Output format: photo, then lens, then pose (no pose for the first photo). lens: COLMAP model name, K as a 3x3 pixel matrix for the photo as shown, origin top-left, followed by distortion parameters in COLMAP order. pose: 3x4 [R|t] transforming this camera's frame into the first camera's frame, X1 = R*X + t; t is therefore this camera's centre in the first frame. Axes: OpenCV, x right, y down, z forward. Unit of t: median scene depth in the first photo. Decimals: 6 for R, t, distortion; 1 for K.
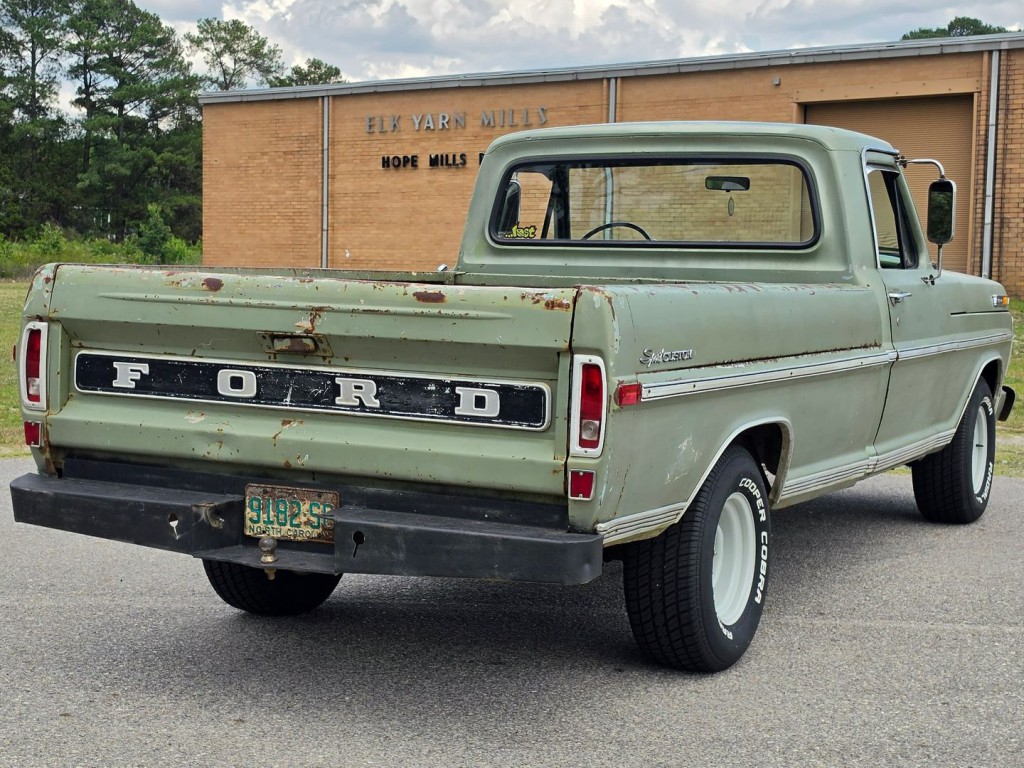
lens RADIAL K [[1724.0, 0, 482.0], [0, 1724.0, 417.7], [0, 0, 1]] dist [0.218077, -0.736053]
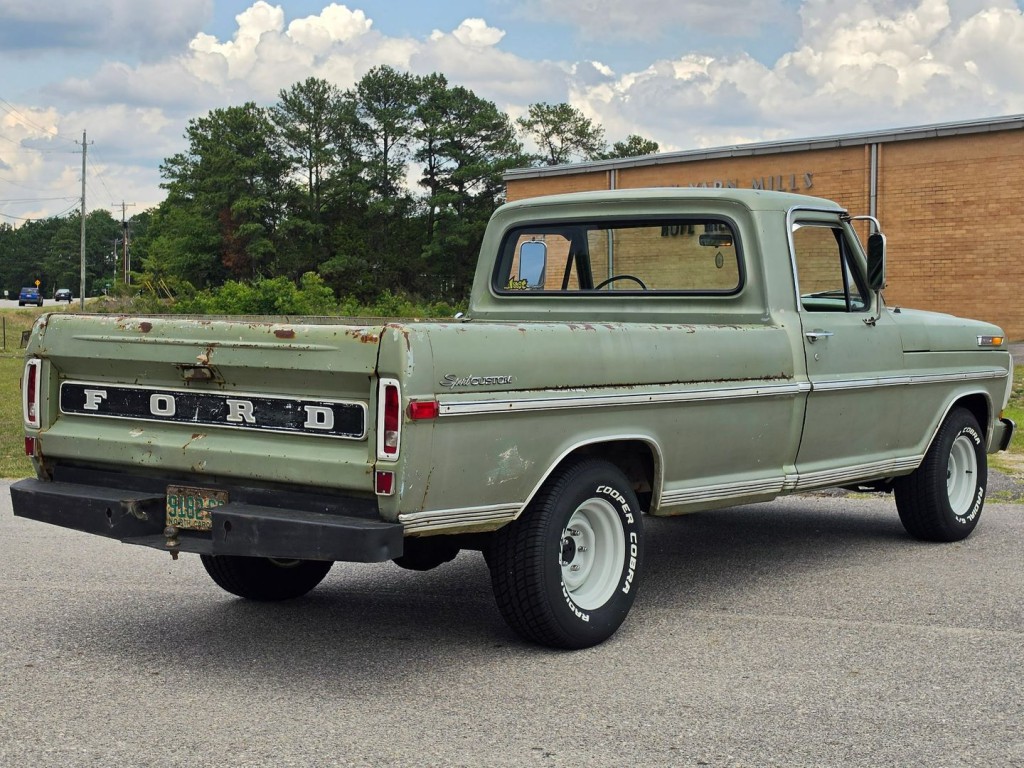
lens RADIAL K [[1607.0, 0, 512.0], [0, 1607.0, 384.0], [0, 0, 1]] dist [0.212443, -0.712352]
pose [[0.983745, -0.004827, -0.179504, 0.273718], [-0.004206, 0.998745, -0.049909, 0.019361], [0.179520, 0.049852, 0.982490, -0.097307]]
